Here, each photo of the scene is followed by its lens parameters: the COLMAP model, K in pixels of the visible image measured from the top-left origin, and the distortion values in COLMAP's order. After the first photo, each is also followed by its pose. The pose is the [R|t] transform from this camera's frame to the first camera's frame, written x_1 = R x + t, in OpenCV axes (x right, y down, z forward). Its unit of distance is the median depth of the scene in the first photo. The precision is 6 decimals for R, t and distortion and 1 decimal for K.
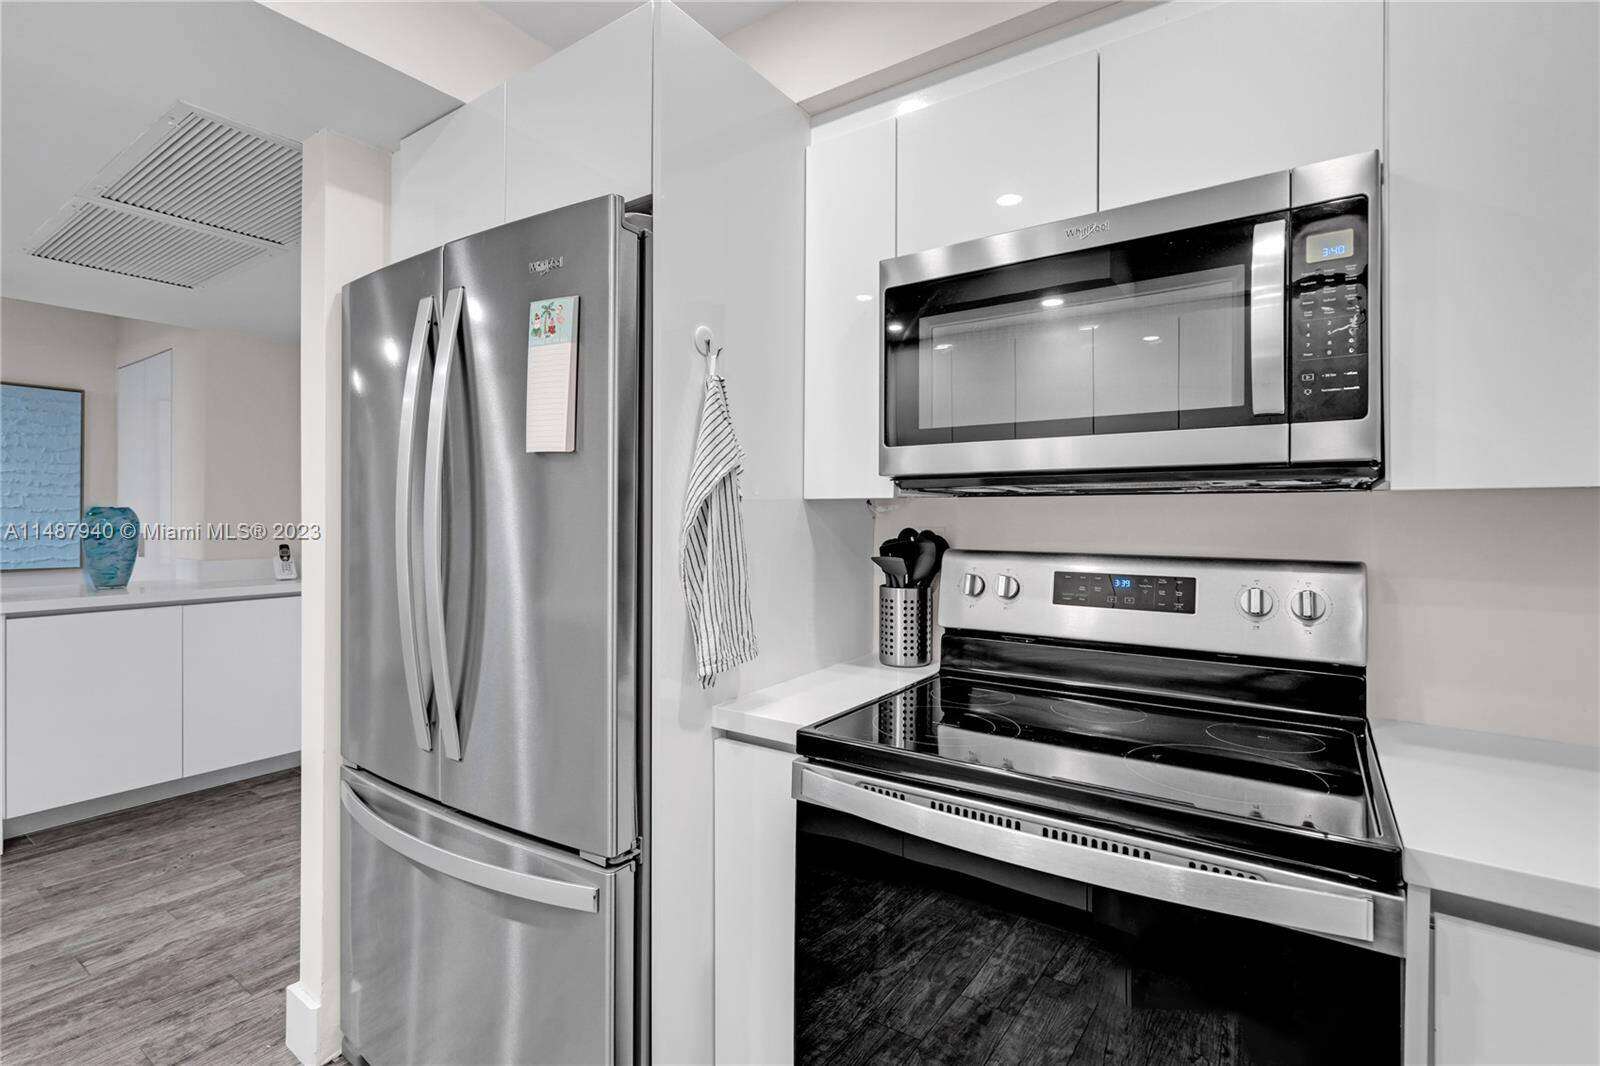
lens RADIAL K [[737.8, 0, 800.0], [0, 737.8, 533.0], [0, 0, 1]] dist [0.000414, -0.000336]
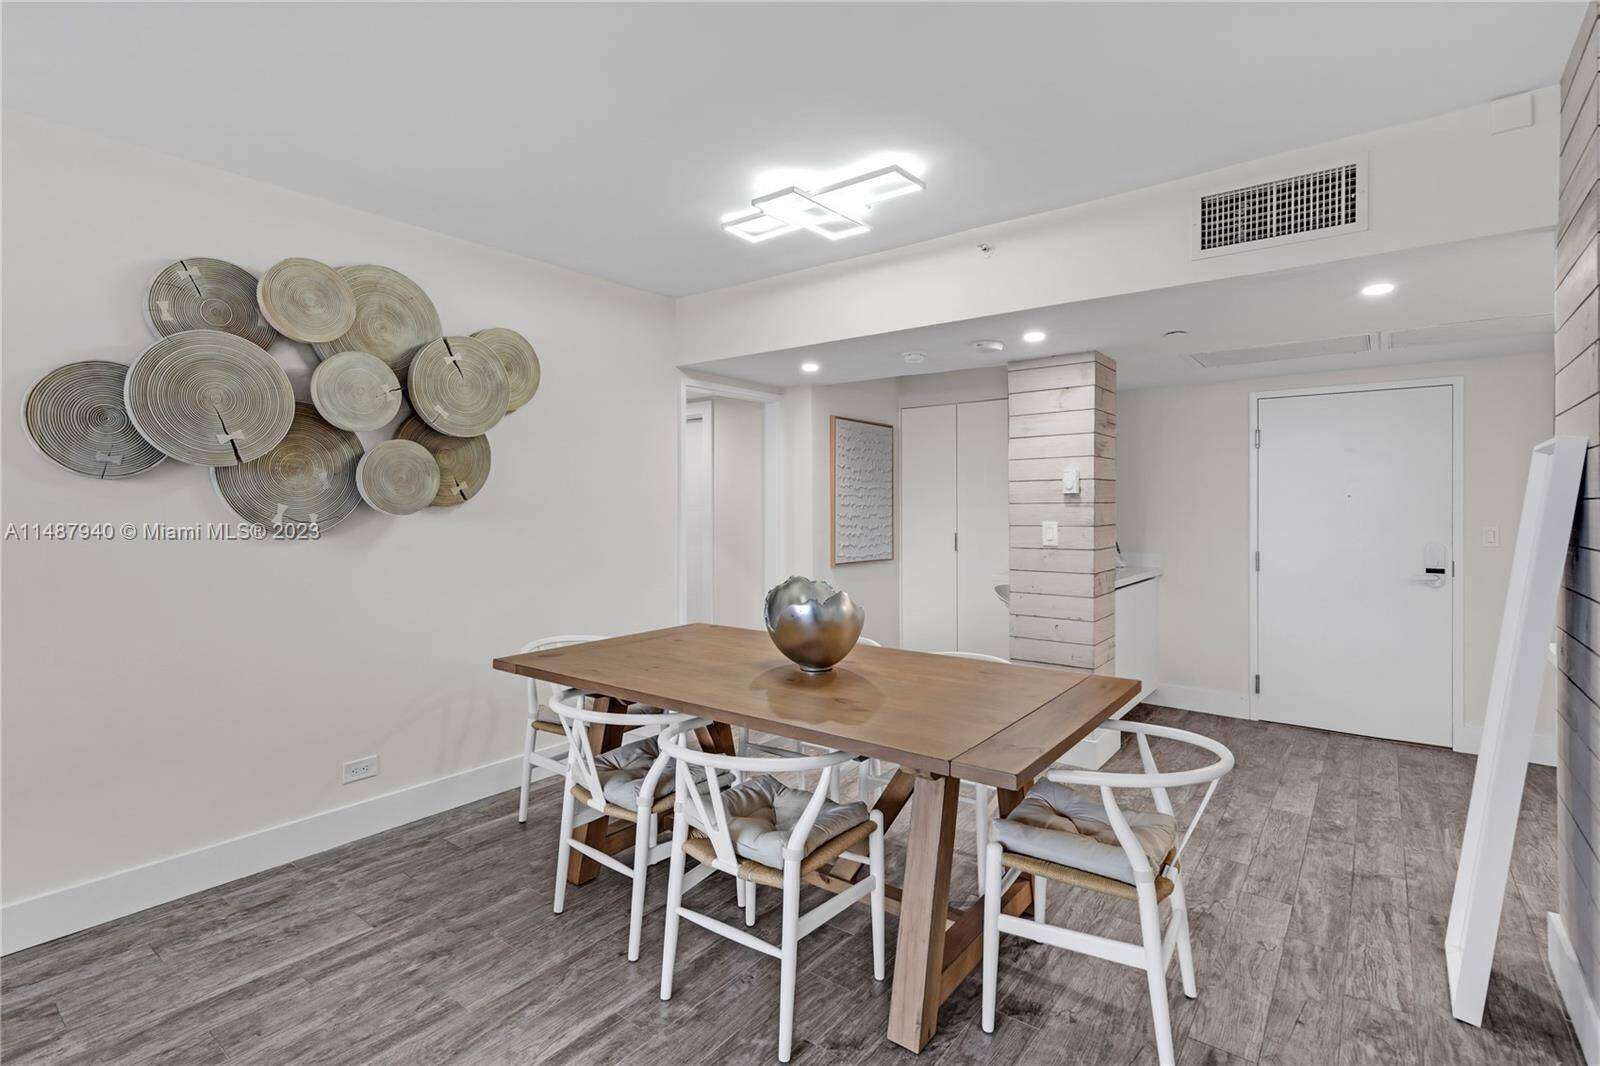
lens RADIAL K [[761.3, 0, 795.8], [0, 761.3, 498.9], [0, 0, 1]] dist [-0.000231, -0.000058]
pose [[0.998547, -0.004246, -0.053726, -2.176206], [0.002707, 0.999585, -0.028689, -0.039981], [0.053825, 0.028502, 0.998144, -0.795003]]
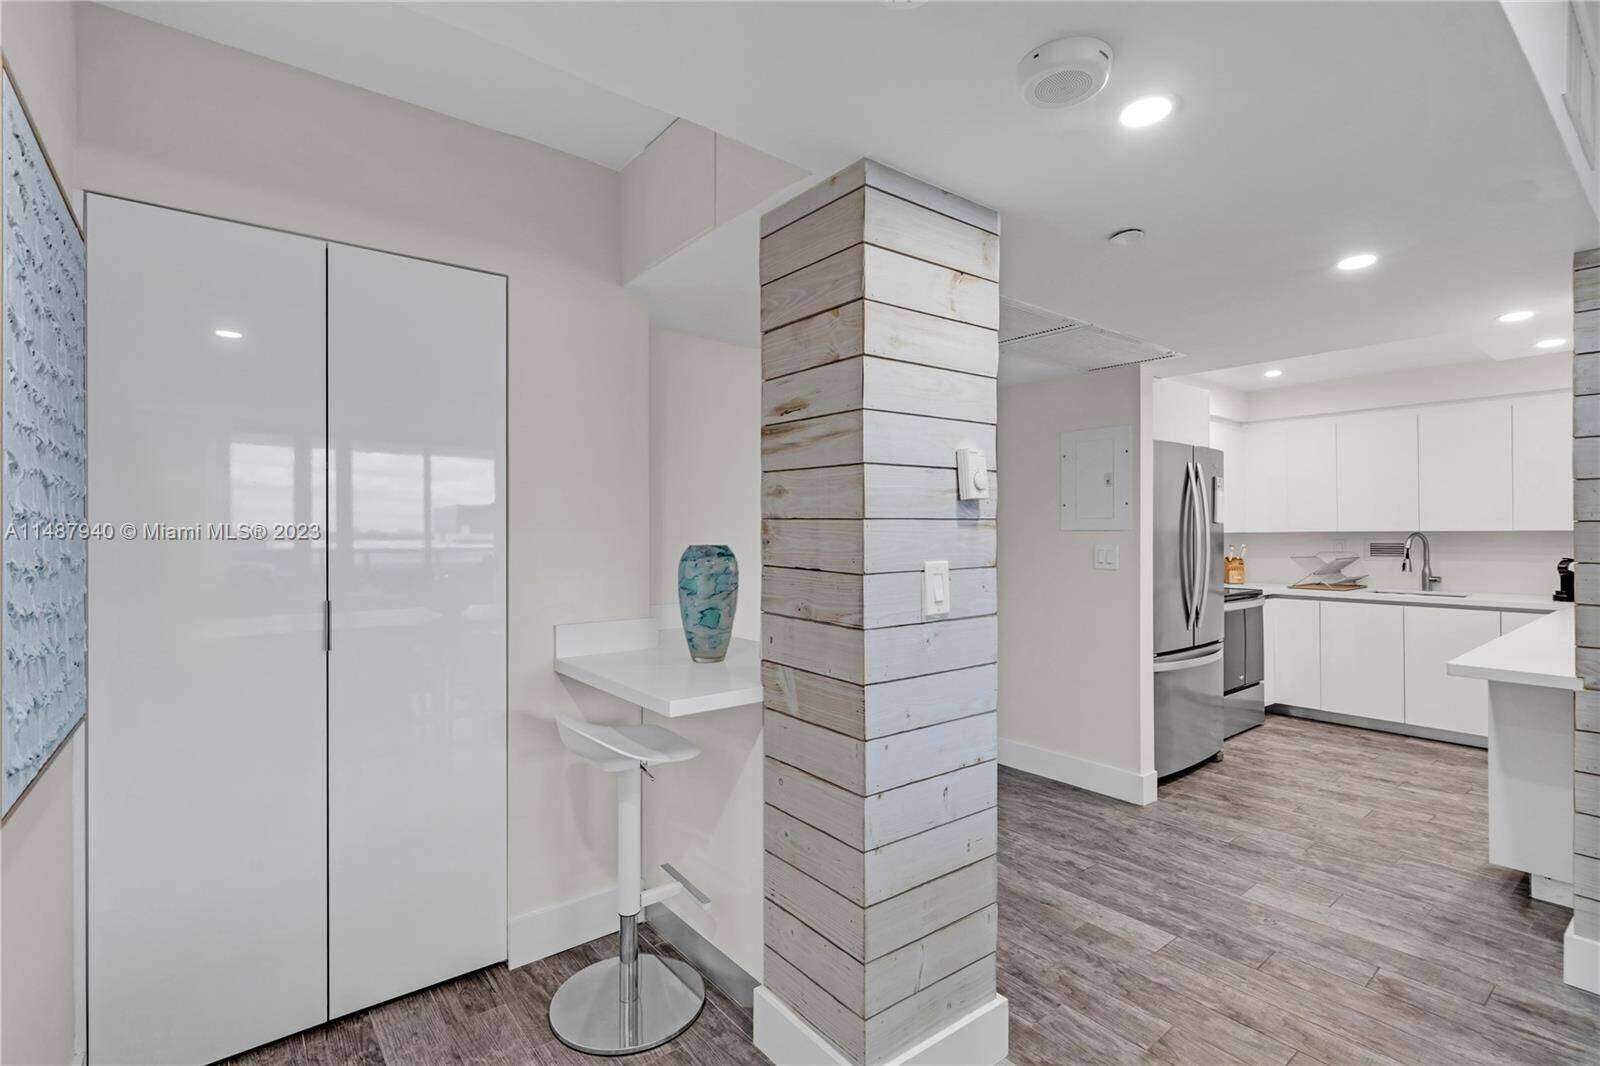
lens RADIAL K [[737.8, 0, 800.0], [0, 737.8, 533.0], [0, 0, 1]] dist [0.000414, -0.000336]
pose [[0.296917, -0.005130, 0.954889, -2.479015], [0.022918, 0.999736, -0.001755, -0.069460], [-0.954628, 0.022405, 0.296956, 1.086668]]
